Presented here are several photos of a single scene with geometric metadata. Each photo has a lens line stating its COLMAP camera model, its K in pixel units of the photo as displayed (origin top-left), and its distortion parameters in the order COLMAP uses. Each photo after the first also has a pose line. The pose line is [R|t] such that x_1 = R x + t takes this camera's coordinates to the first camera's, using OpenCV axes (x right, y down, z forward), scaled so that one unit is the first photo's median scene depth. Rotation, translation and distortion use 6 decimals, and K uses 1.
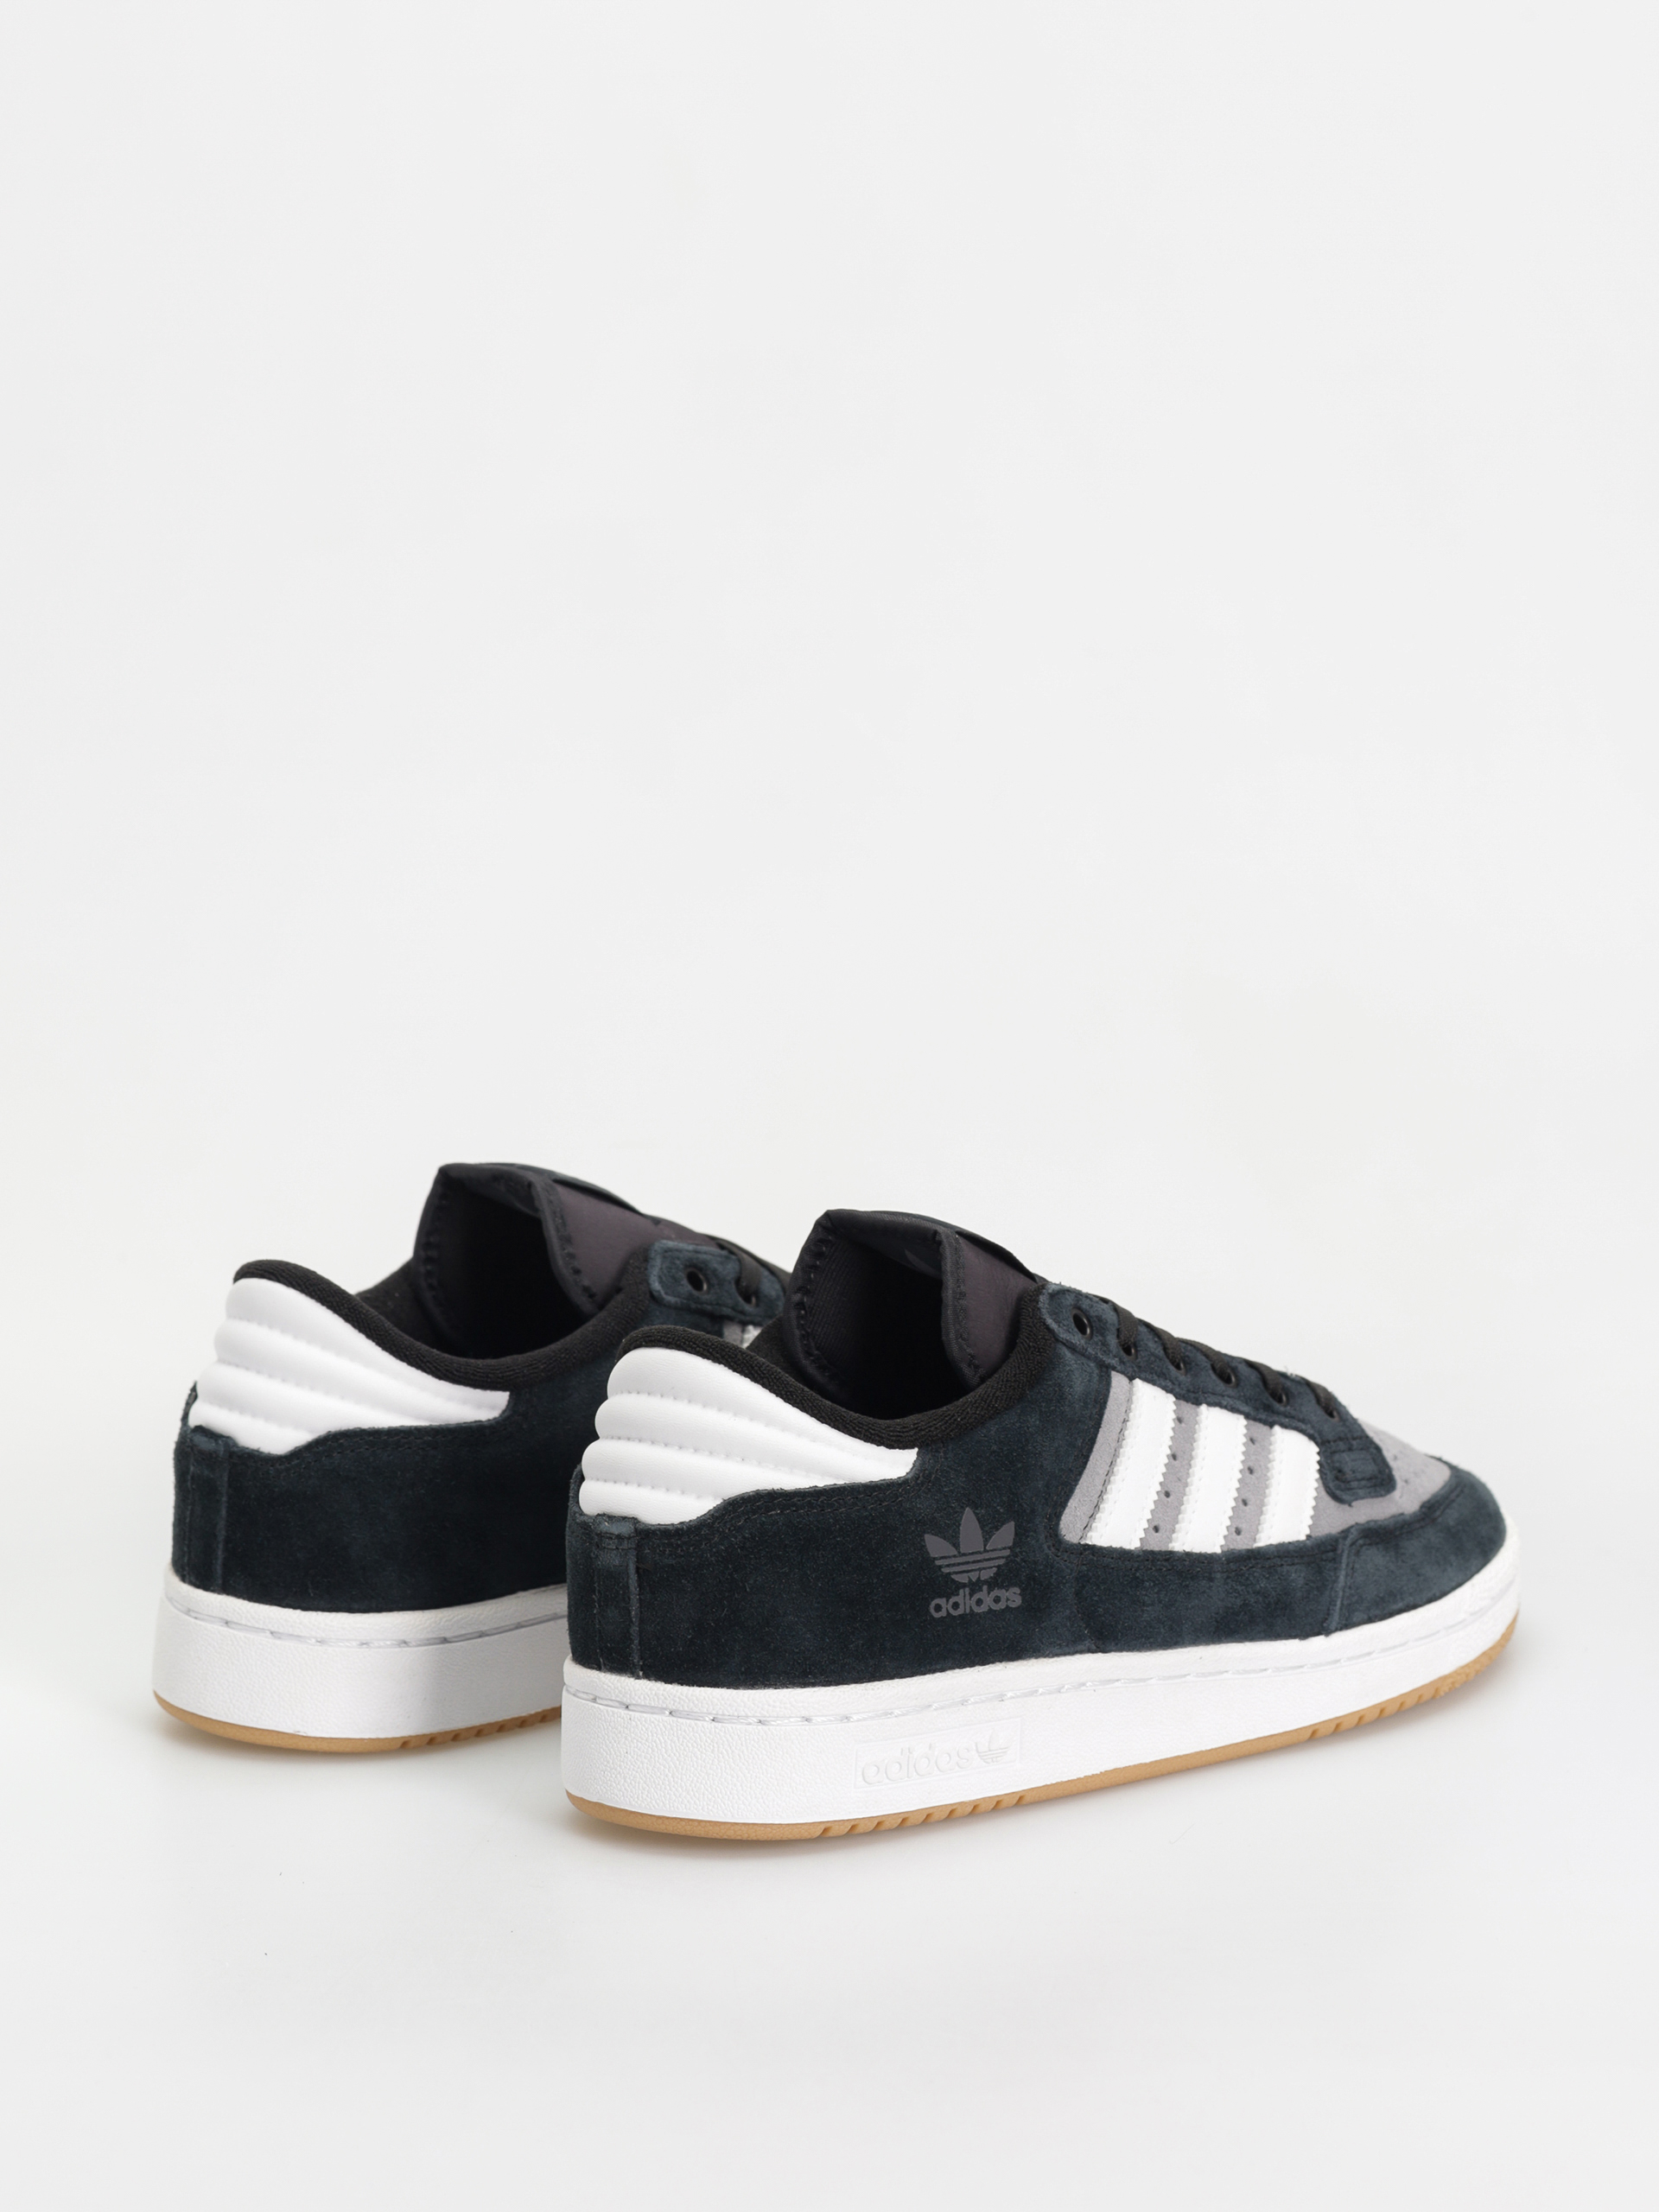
lens RADIAL K [[7167.2, 0, 836.5], [0, 7167.2, 1104.1], [0, 0, 1]] dist [0.033572, 0.000000]
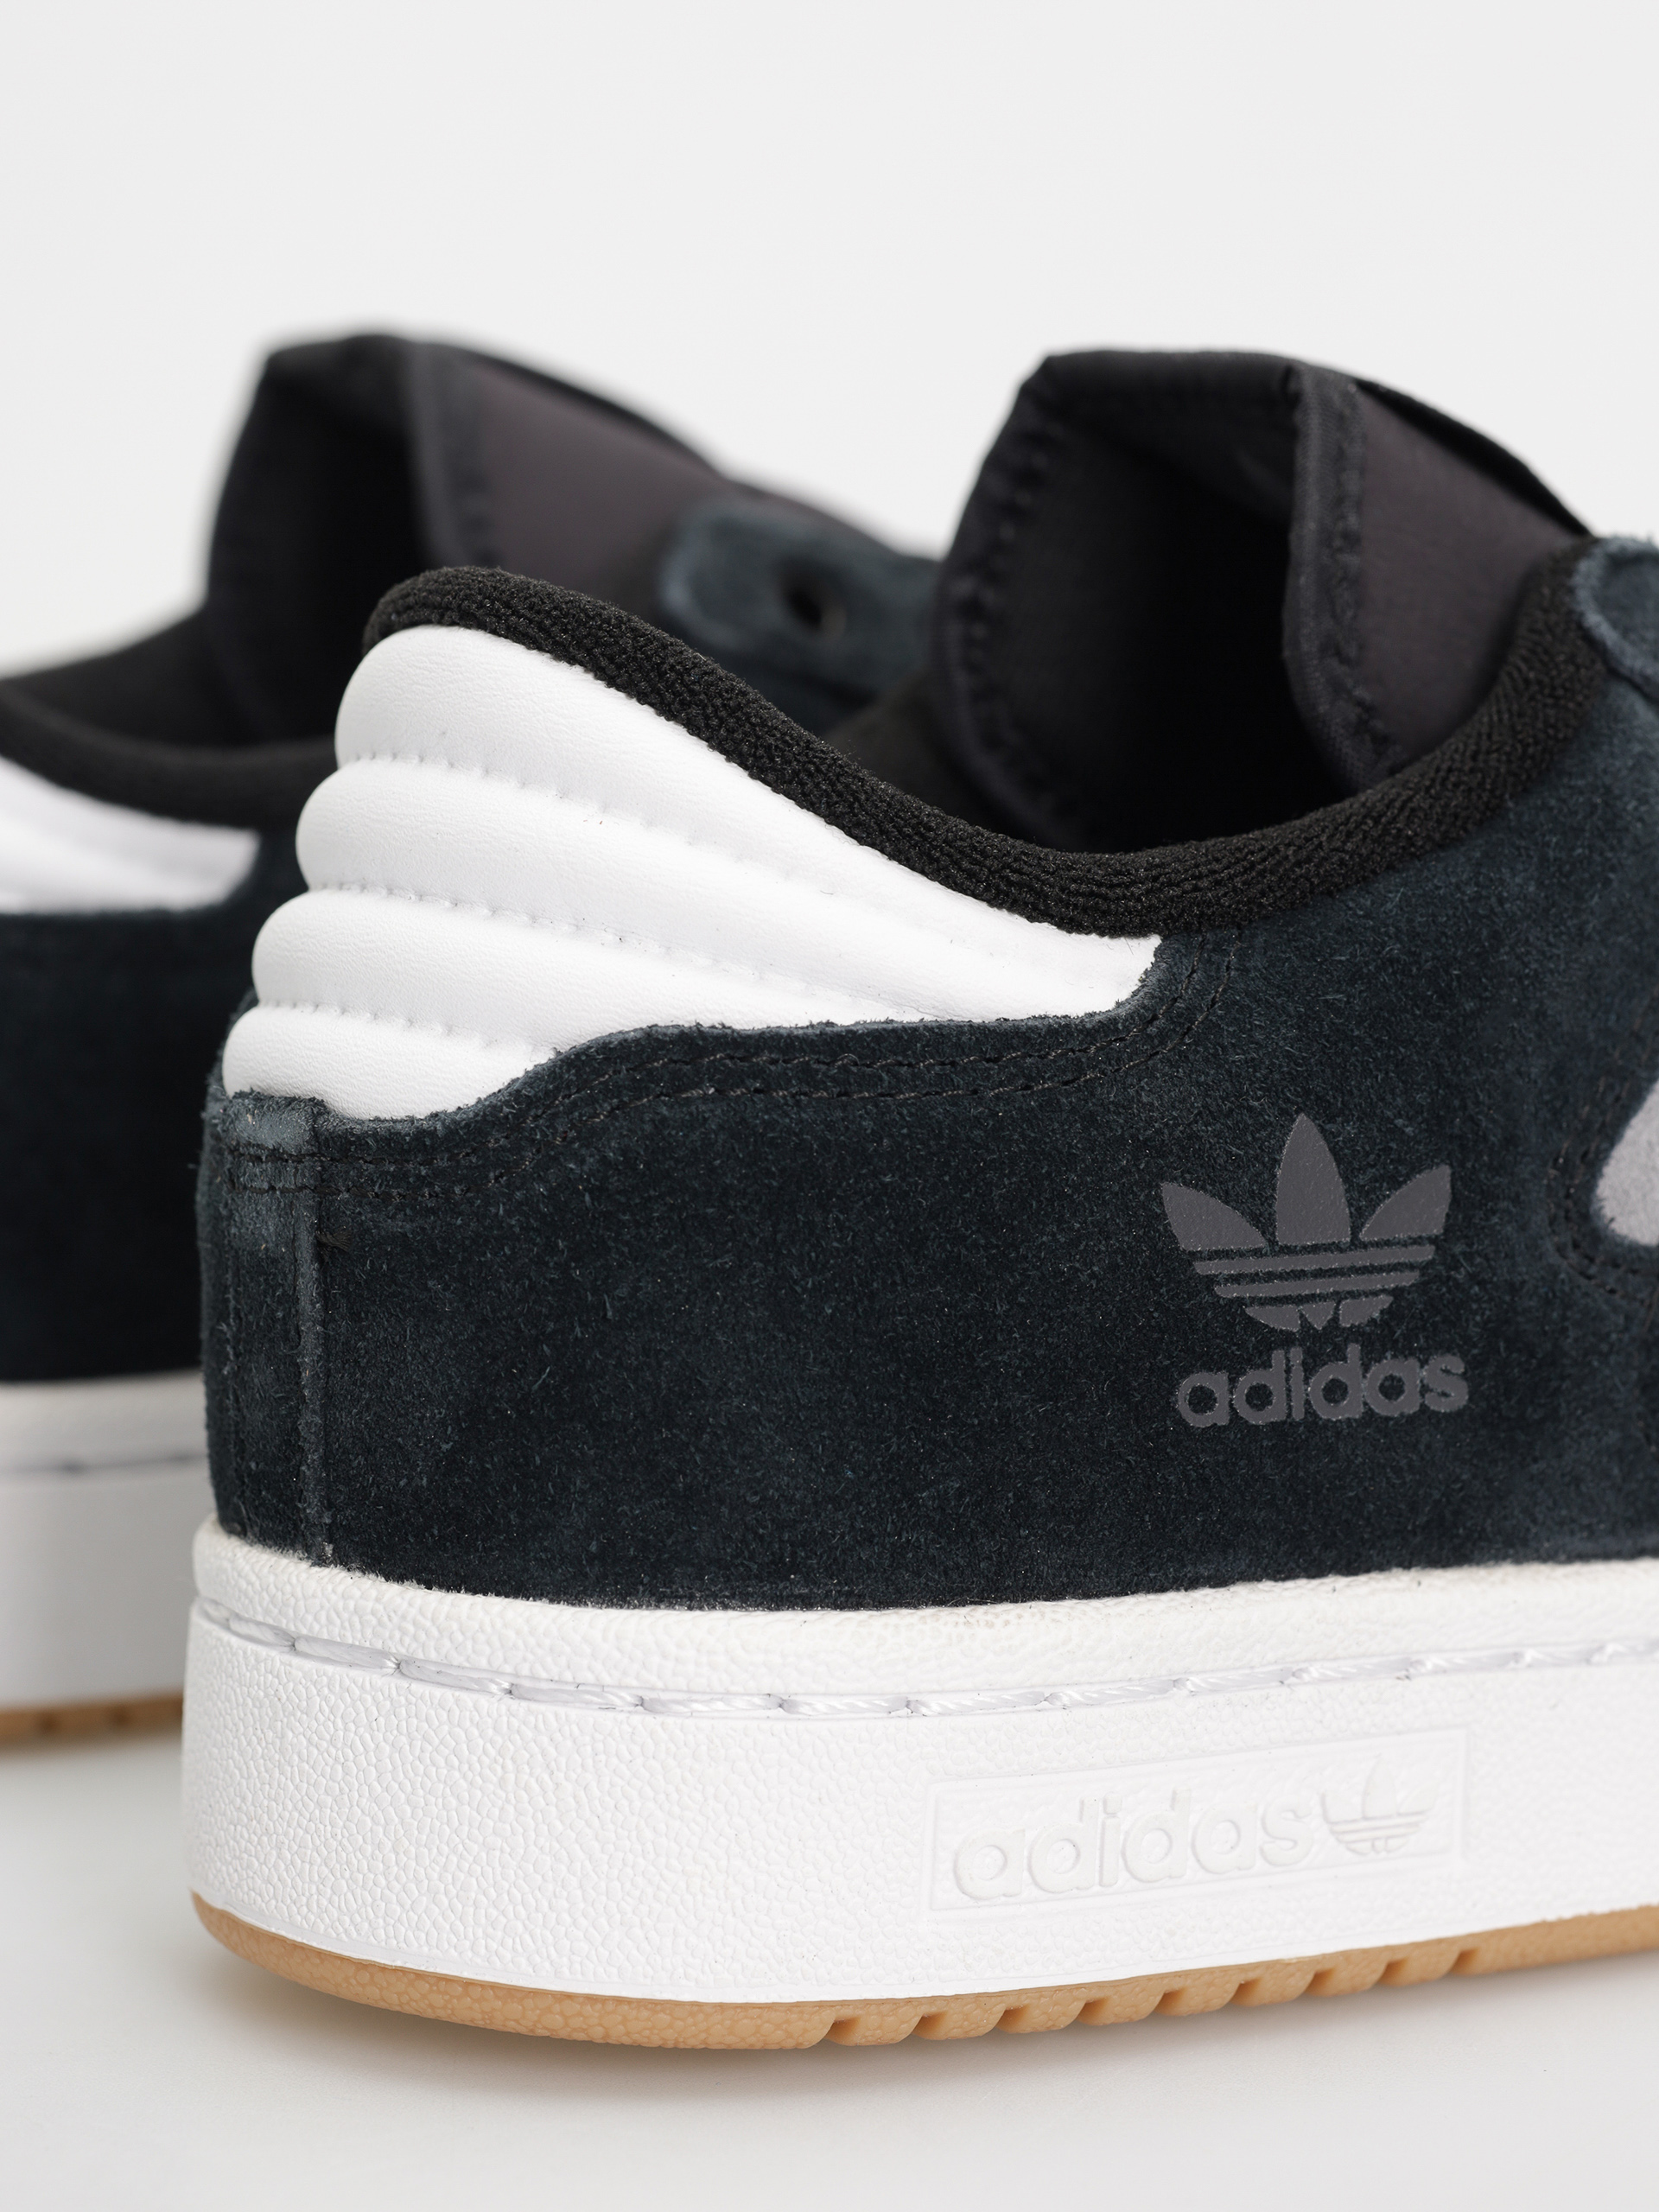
lens RADIAL K [[7167.2, 0, 815.1], [0, 7167.2, 1103.2], [0, 0, 1]] dist [0.033572, 0.000000]
pose [[0.983517, 0.029935, -0.178323, 0.056901], [-0.030418, 0.999537, 0.000029, 0.056436], [0.178241, 0.005395, 0.983972, 0.654868]]
